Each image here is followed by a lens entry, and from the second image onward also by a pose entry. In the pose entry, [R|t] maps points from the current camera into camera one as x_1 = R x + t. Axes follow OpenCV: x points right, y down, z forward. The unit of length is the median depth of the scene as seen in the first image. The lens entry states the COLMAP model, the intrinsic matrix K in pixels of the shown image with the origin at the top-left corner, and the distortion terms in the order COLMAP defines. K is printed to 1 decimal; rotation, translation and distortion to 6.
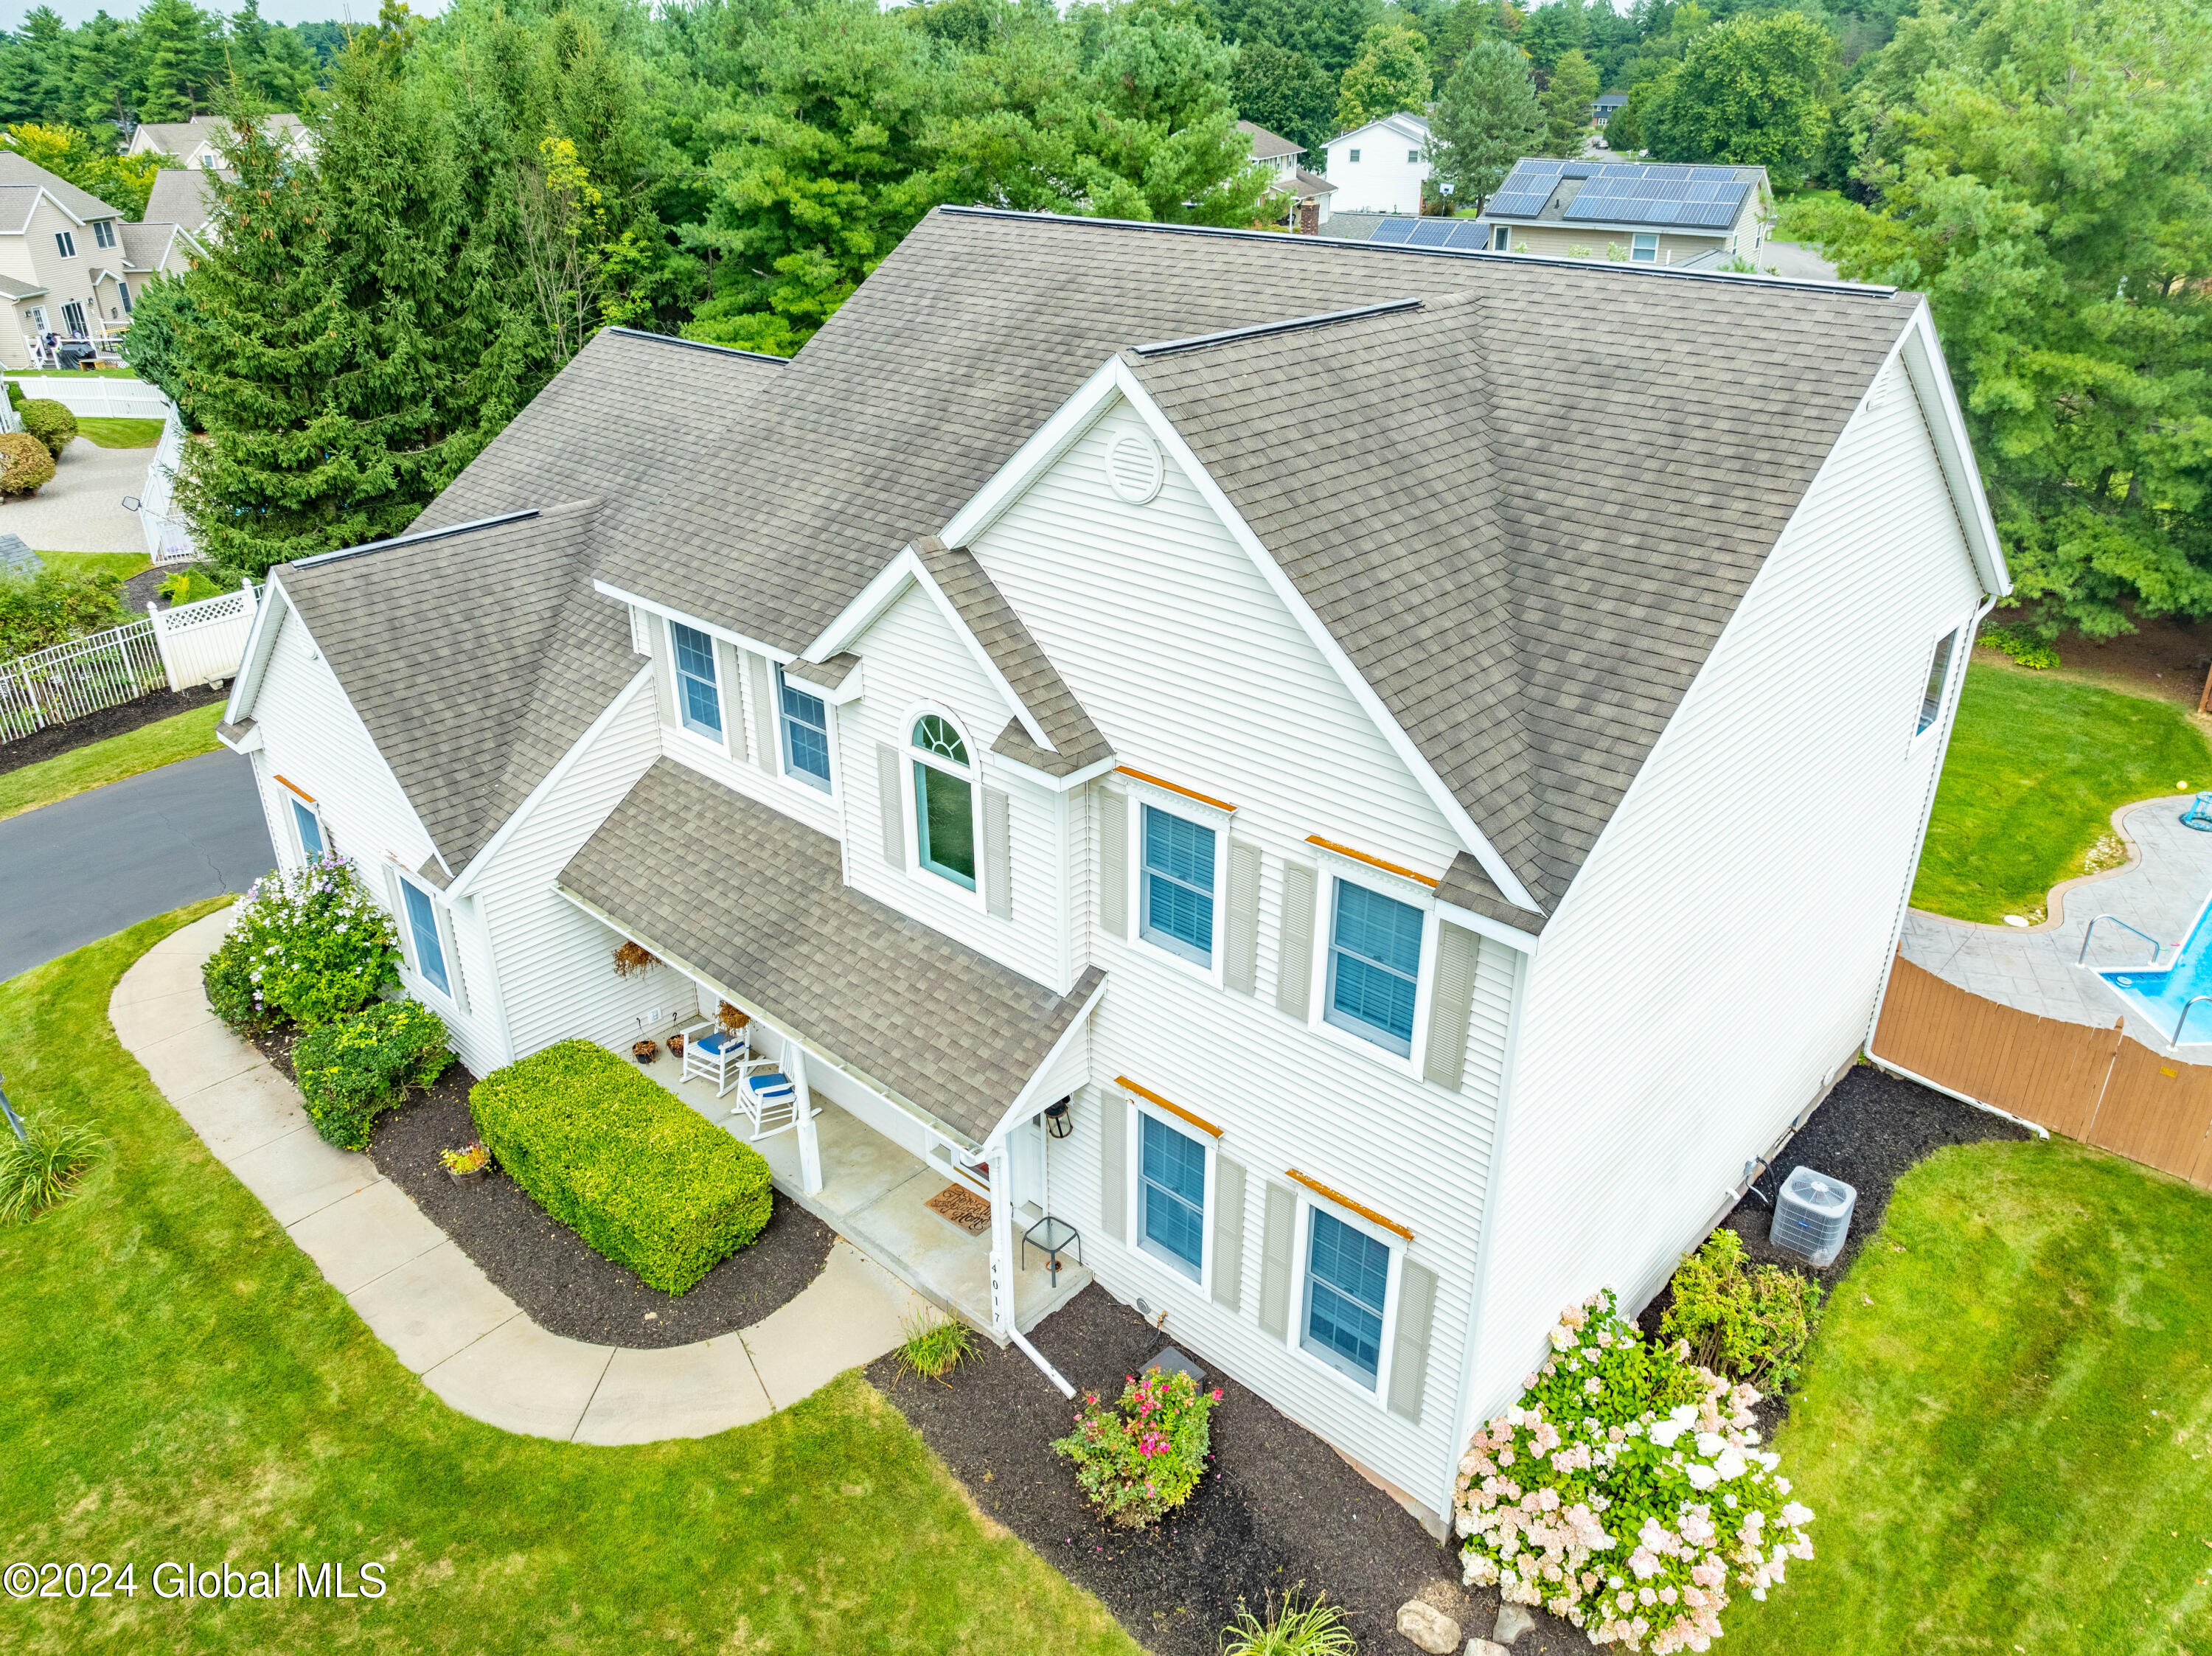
lens RADIAL K [[1555.1, 0, 1105.2], [0, 1555.1, 829.6], [0, 0, 1]] dist [-0.035045, 0.004938]
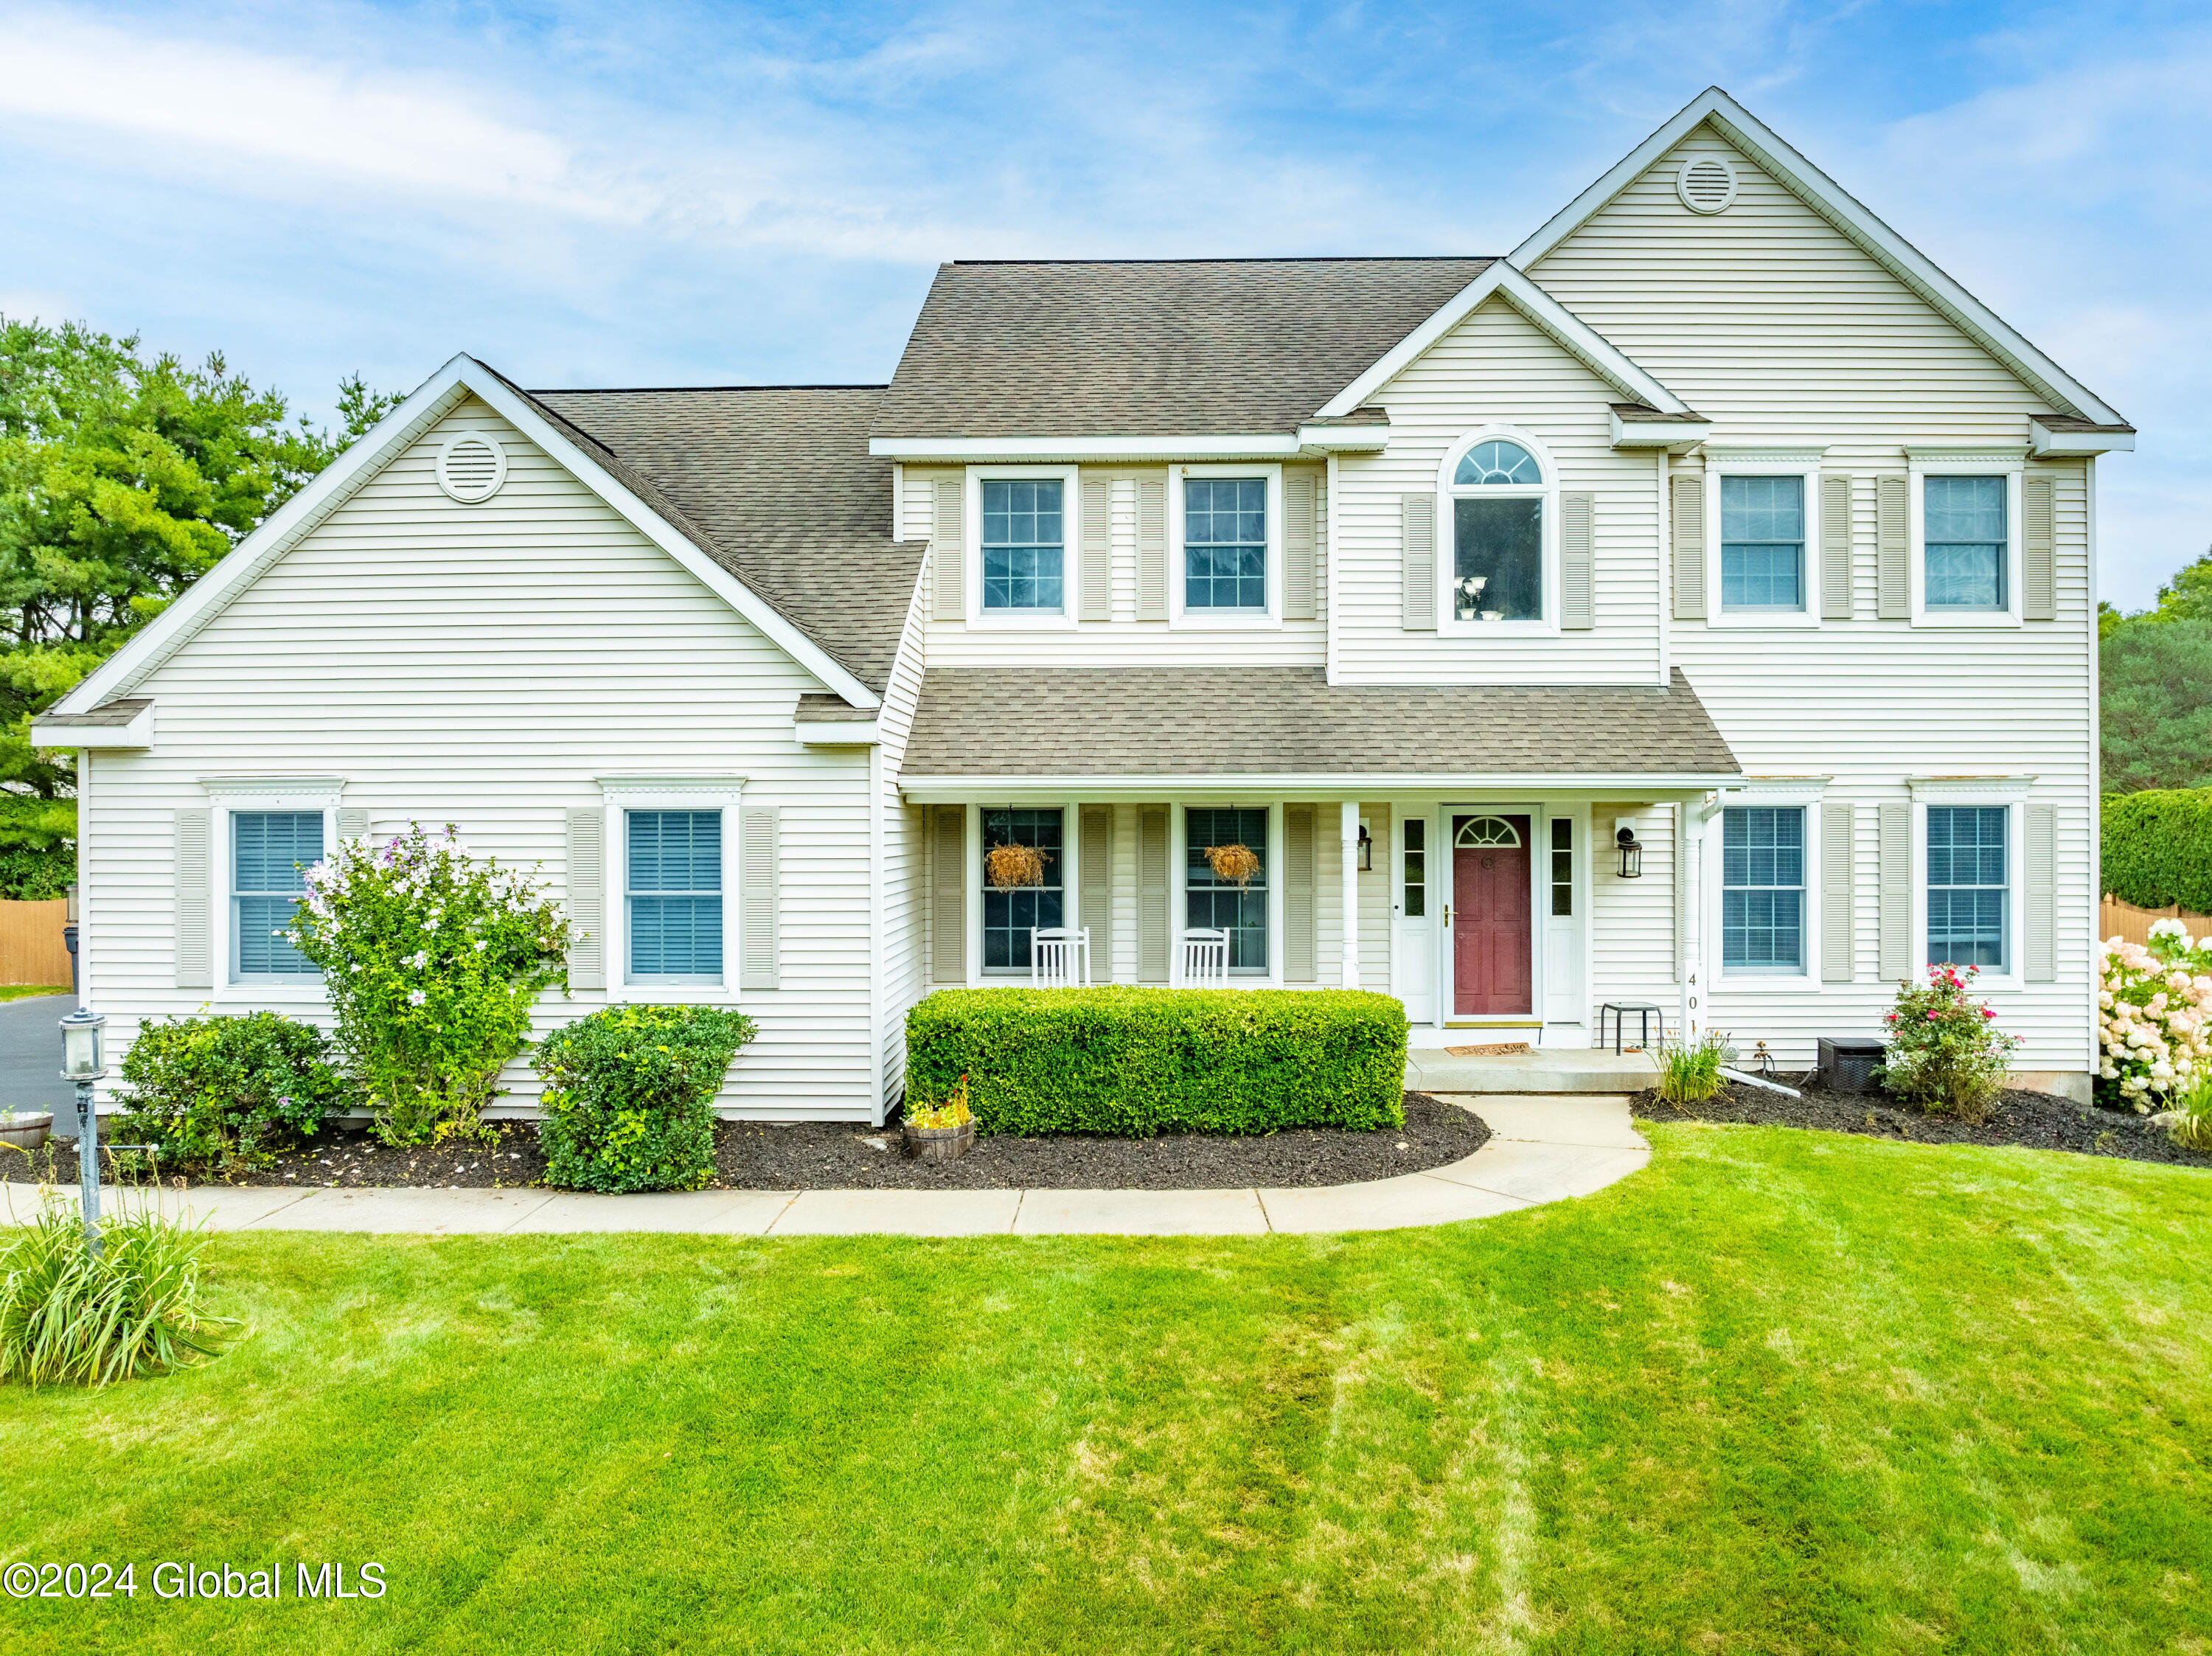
lens RADIAL K [[1555.1, 0, 1091.5], [0, 1555.1, 839.2], [0, 0, 1]] dist [-0.035045, 0.004938]
pose [[0.744271, 0.000455, 0.667878, -0.952269], [0.295904, 0.896271, -0.330361, 0.405656], [-0.598750, 0.443506, 0.666934, 0.564561]]
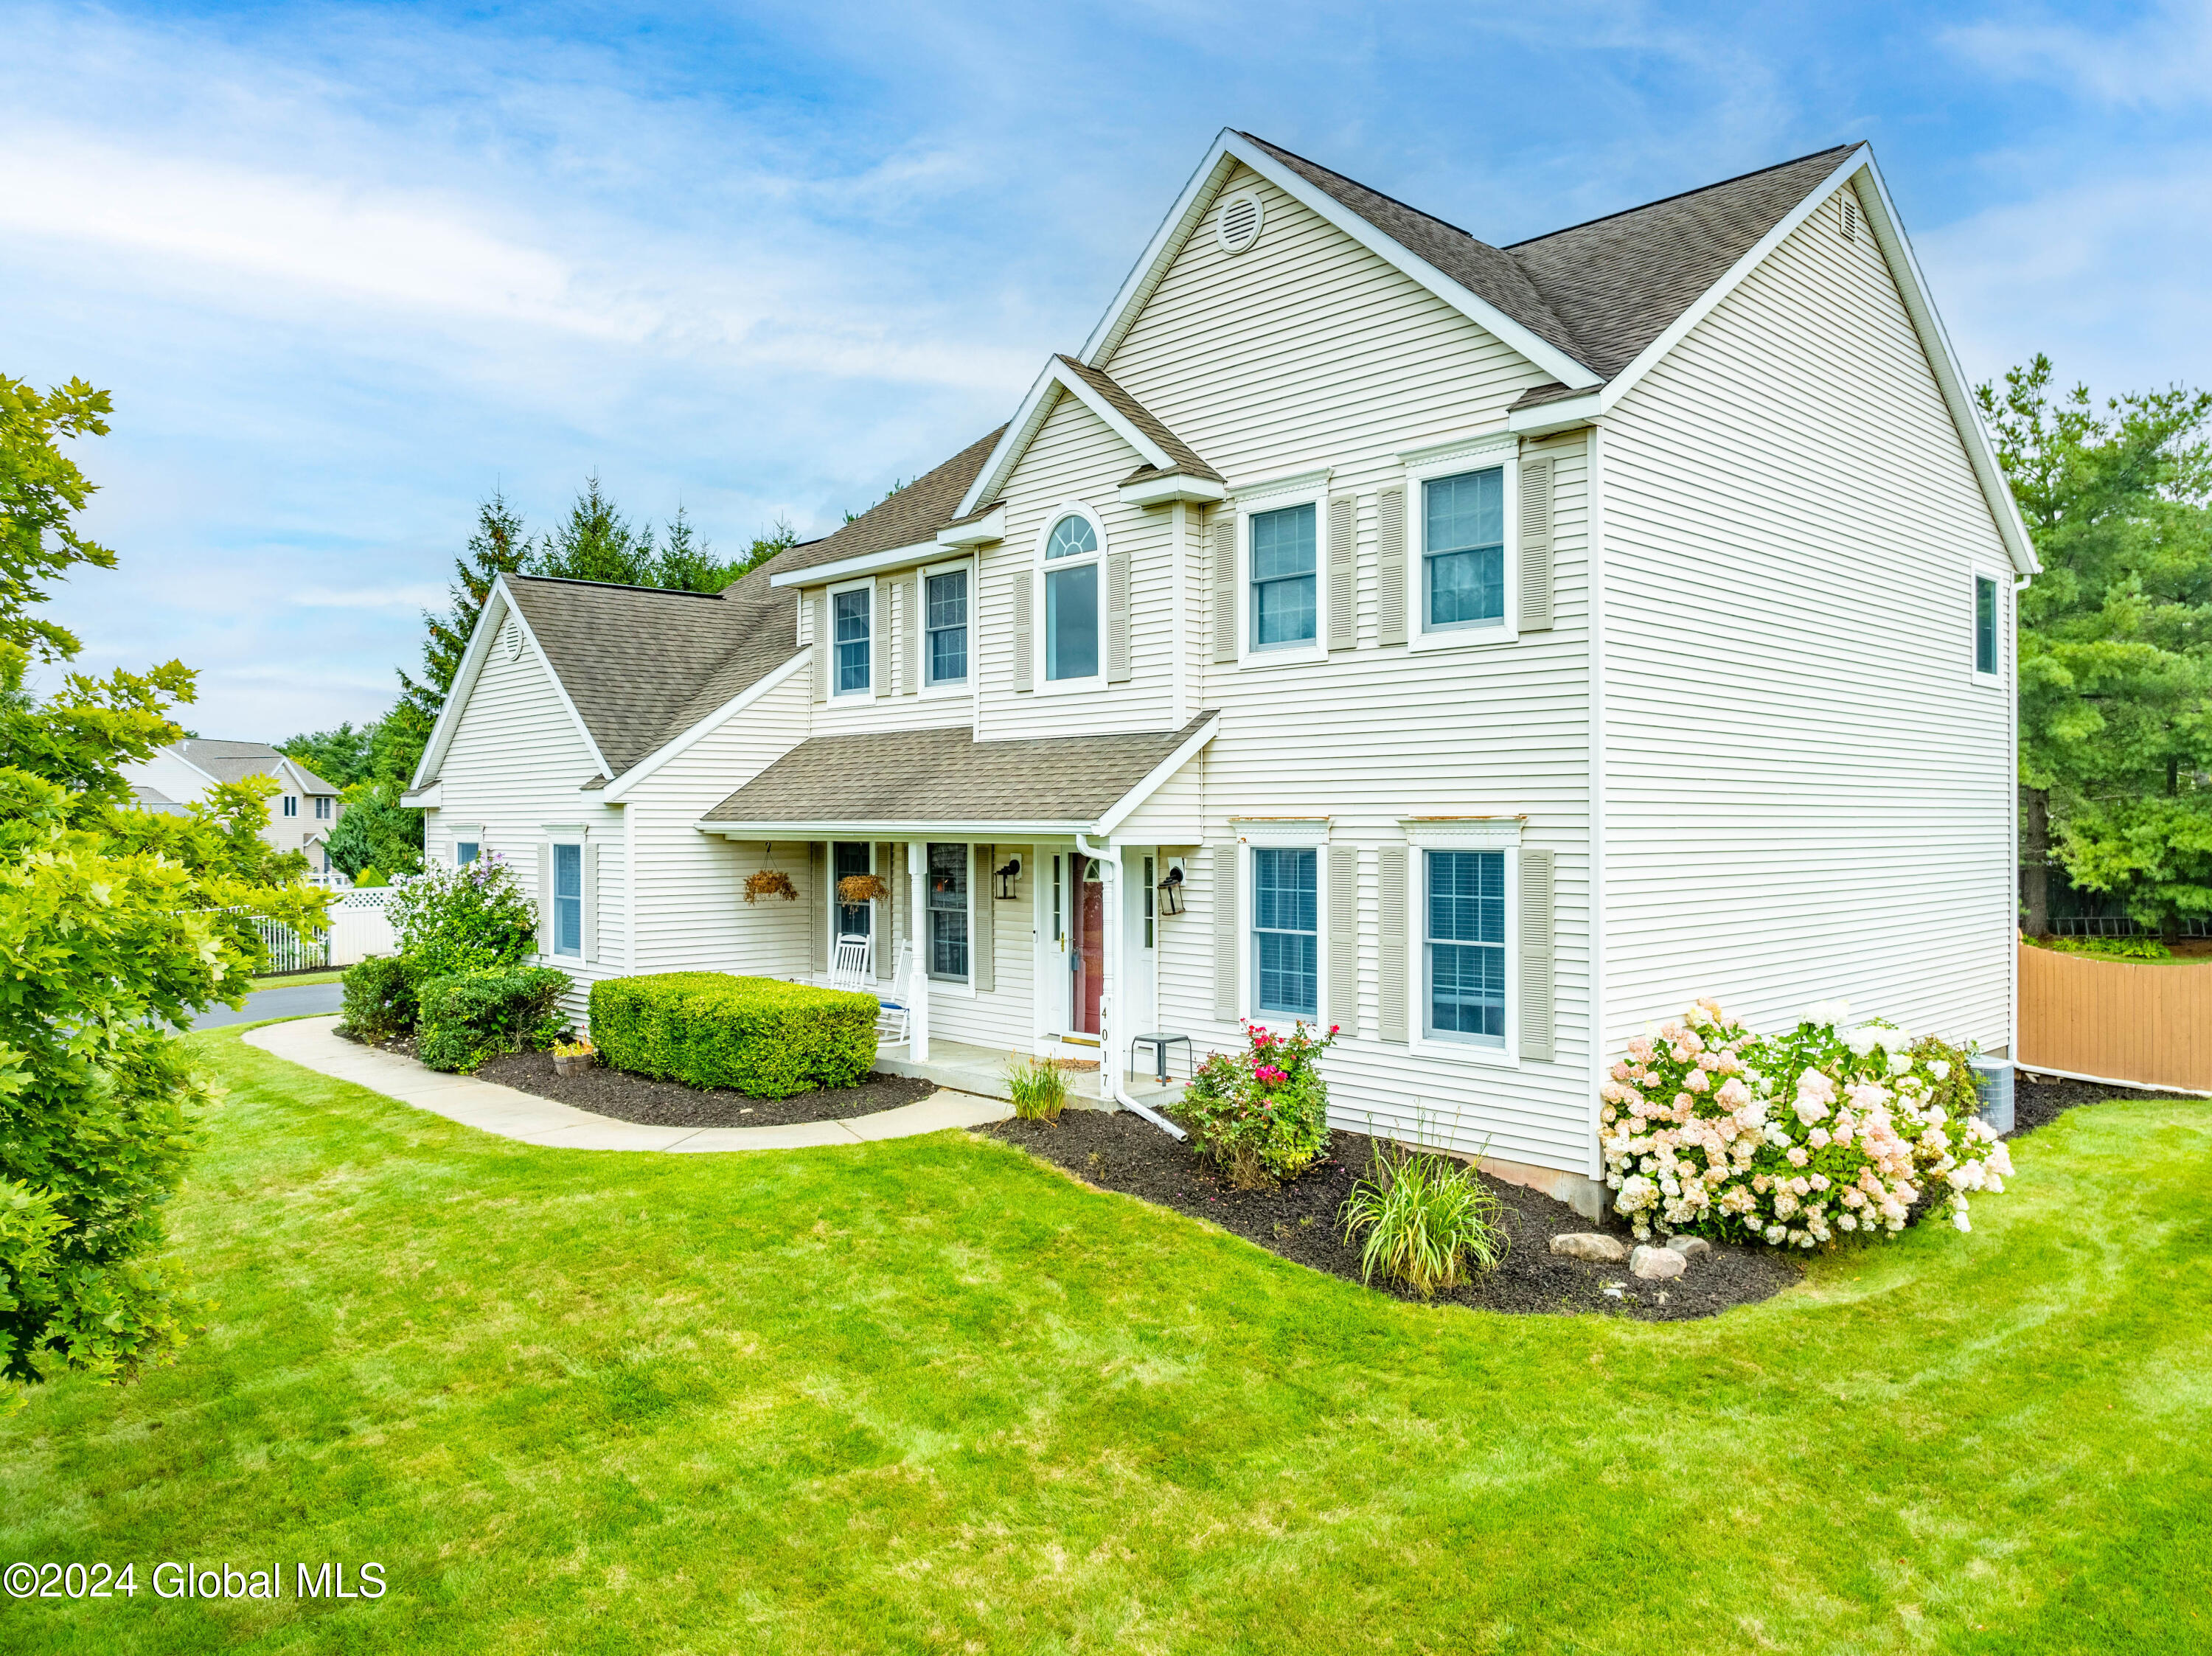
lens RADIAL K [[1555.1, 0, 1103.5], [0, 1555.1, 824.2], [0, 0, 1]] dist [-0.035045, 0.004938]
pose [[0.997810, 0.001713, -0.066130, -0.007004], [-0.030613, 0.898142, -0.438638, 0.605488], [0.058642, 0.439702, 0.896227, 0.068530]]
